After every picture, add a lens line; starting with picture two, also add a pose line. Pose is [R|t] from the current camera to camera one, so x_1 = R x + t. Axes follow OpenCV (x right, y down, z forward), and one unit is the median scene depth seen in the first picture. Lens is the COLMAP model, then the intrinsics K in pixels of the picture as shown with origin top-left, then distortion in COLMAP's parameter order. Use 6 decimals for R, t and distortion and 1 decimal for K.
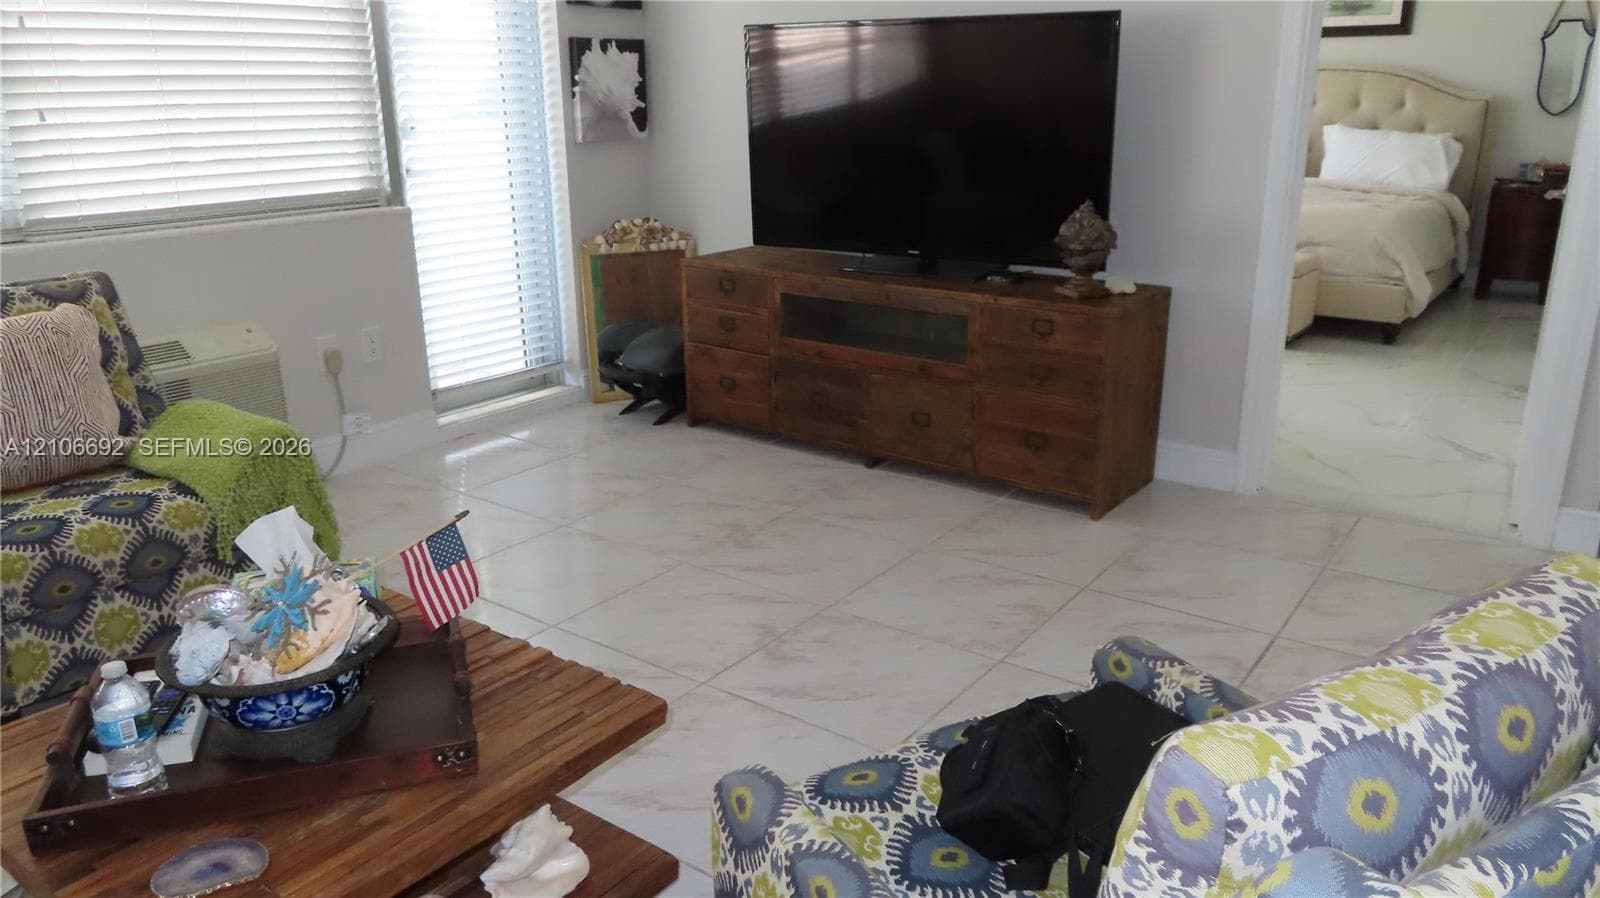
lens RADIAL K [[1136.4, 0, 797.6], [0, 1136.4, 439.1], [0, 0, 1]] dist [-0.001049, -0.005413]
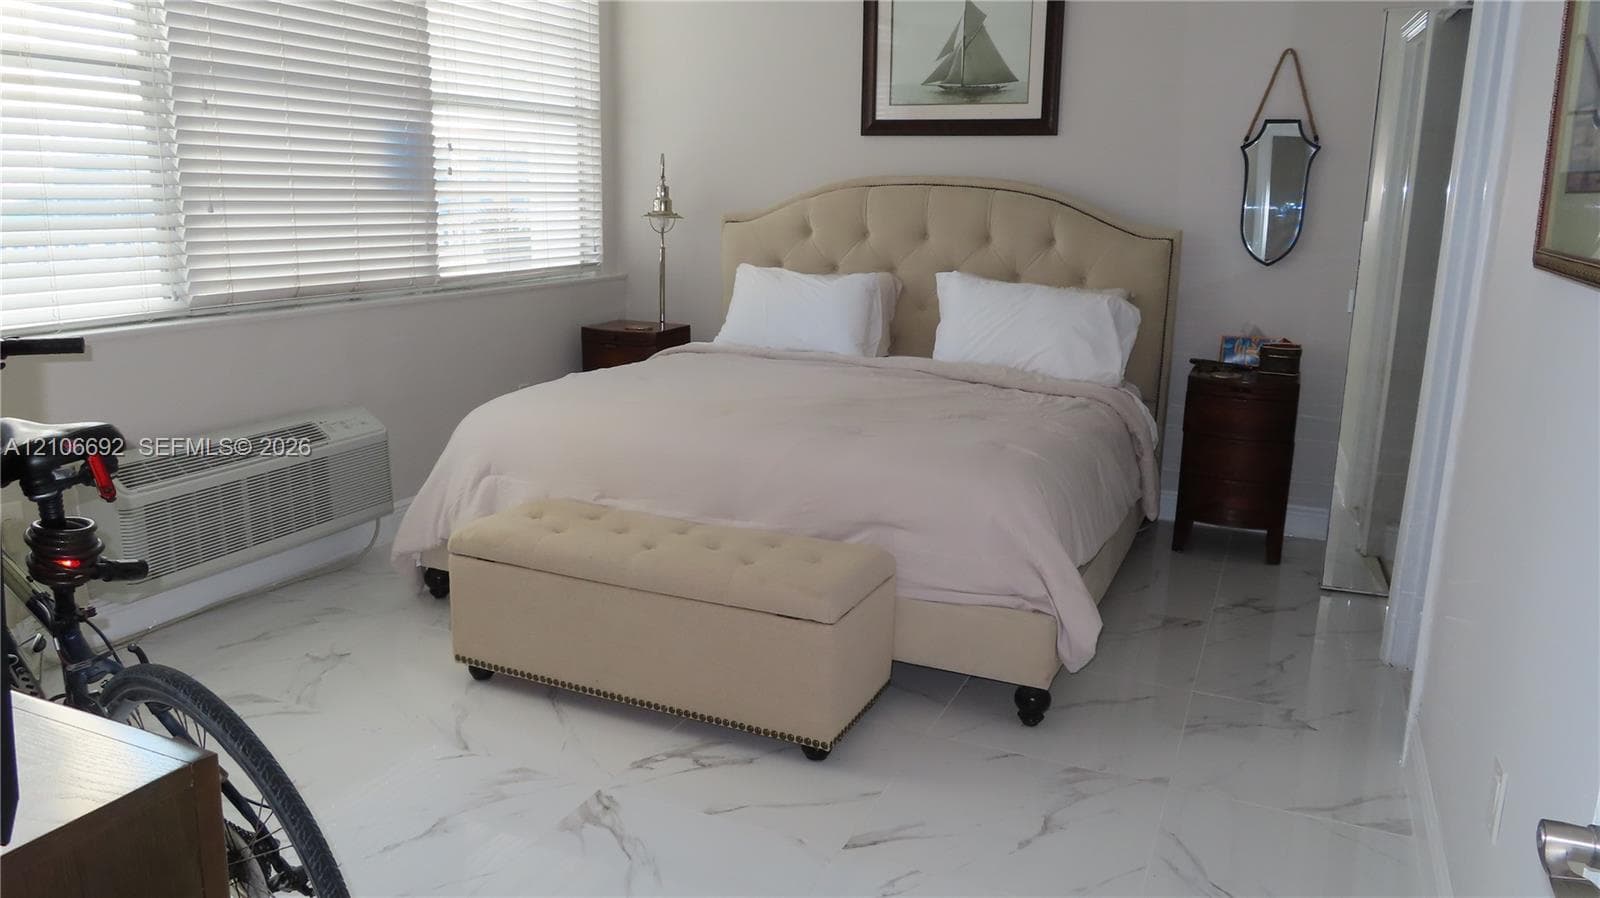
lens RADIAL K [[1136.4, 0, 800.3], [0, 1136.4, 453.3], [0, 0, 1]] dist [-0.001049, -0.005413]
pose [[0.974003, -0.024492, 0.225208, 0.260041], [0.040696, 0.996883, -0.067592, -0.145377], [-0.222850, 0.075000, 0.971963, 0.438568]]
